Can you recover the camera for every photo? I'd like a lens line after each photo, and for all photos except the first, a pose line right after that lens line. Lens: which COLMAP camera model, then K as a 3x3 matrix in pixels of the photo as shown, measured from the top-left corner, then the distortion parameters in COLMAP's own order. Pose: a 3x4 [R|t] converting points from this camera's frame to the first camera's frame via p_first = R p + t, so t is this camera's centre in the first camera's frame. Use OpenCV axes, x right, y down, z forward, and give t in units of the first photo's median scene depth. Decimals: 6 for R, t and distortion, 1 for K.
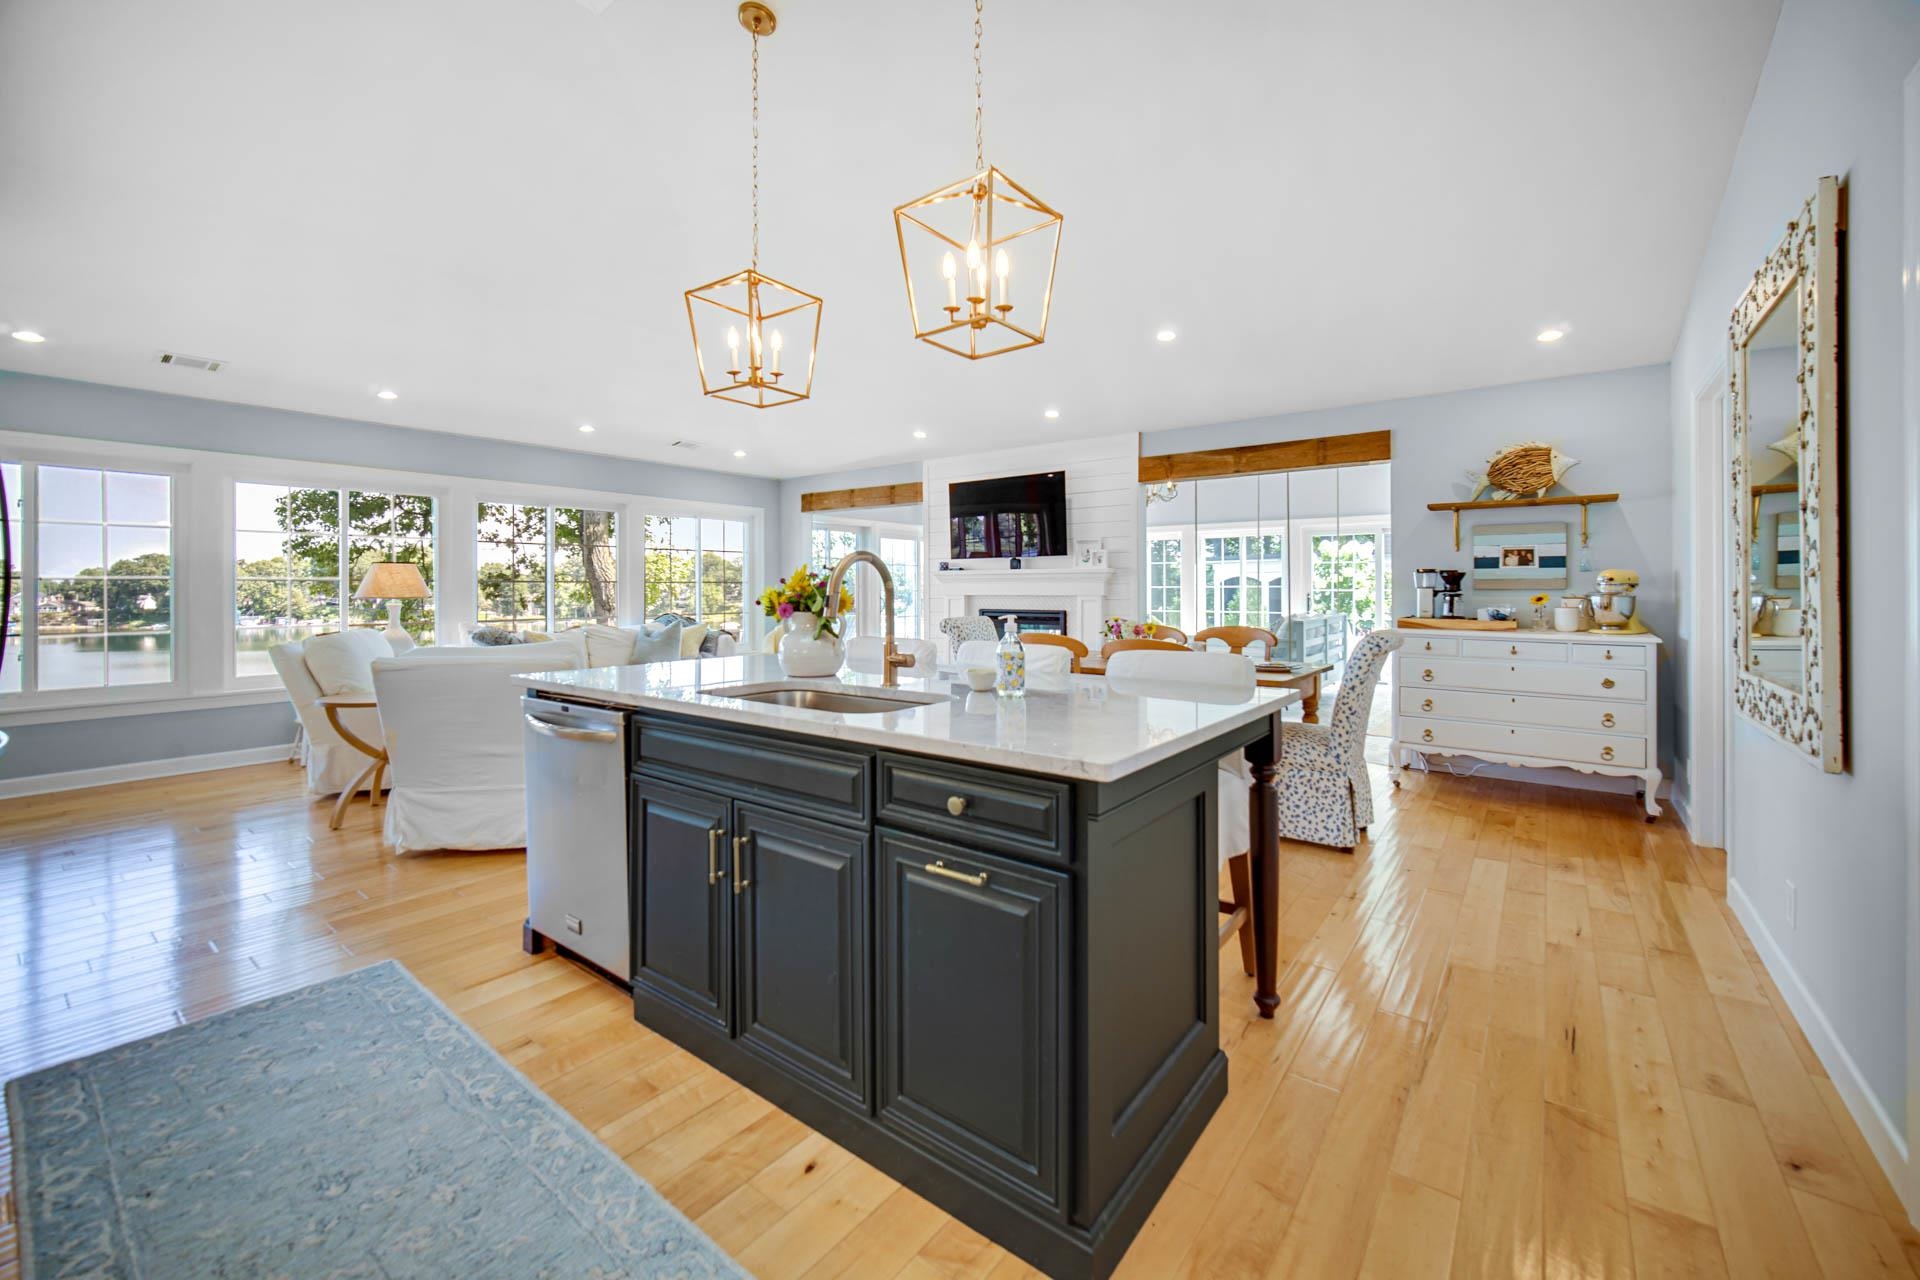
lens RADIAL K [[764.1, 0, 954.6], [0, 764.1, 589.5], [0, 0, 1]] dist [0.001036, 0.000084]
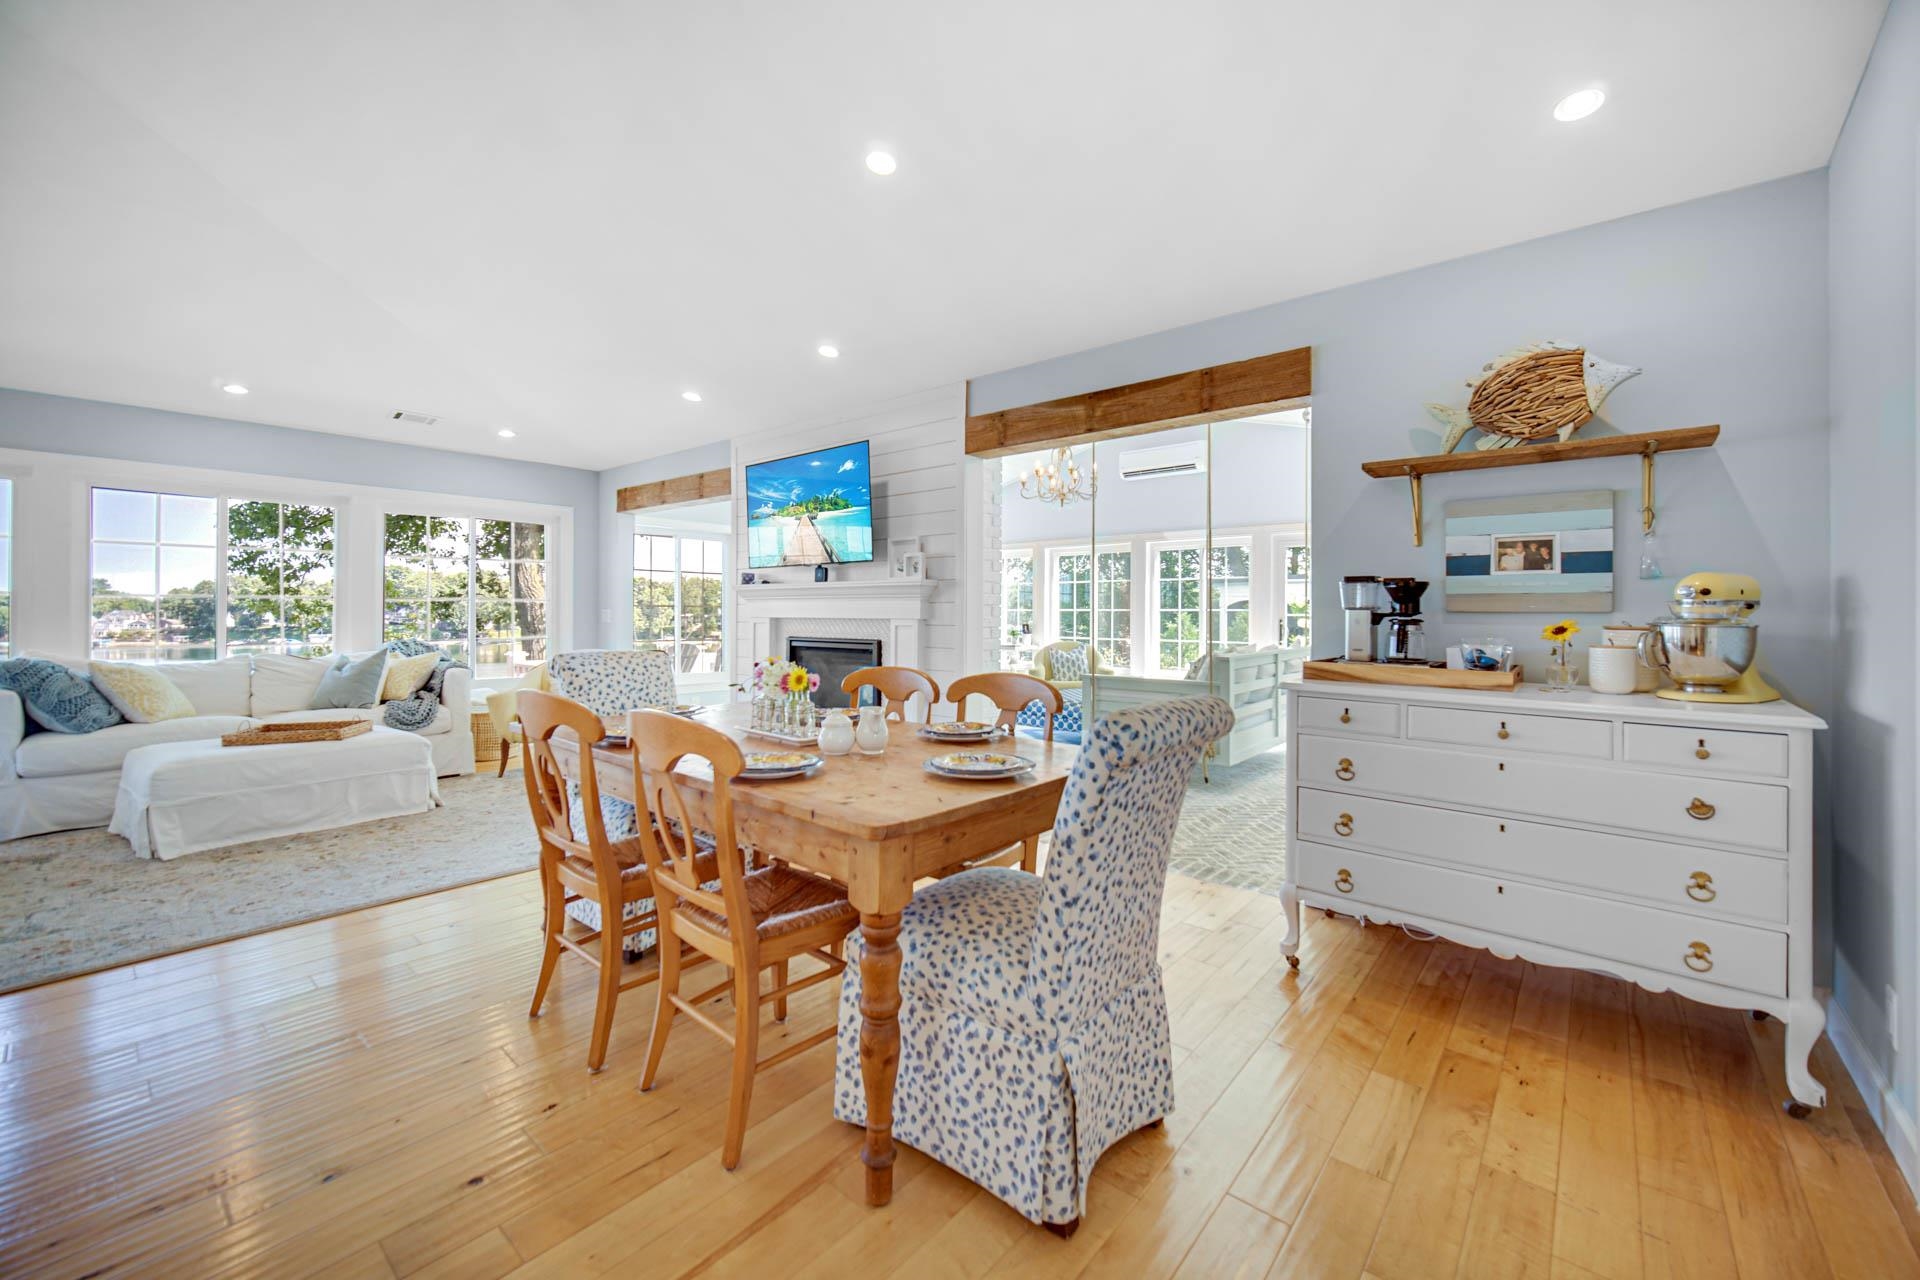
lens RADIAL K [[758.3, 0, 950.5], [0, 758.3, 610.0], [0, 0, 1]] dist [-0.000113, 0.000354]
pose [[0.998600, 0.005817, -0.052572, 0.344450], [-0.006006, 0.999976, -0.003437, 0.002690], [0.052551, 0.003748, 0.998611, 0.420454]]
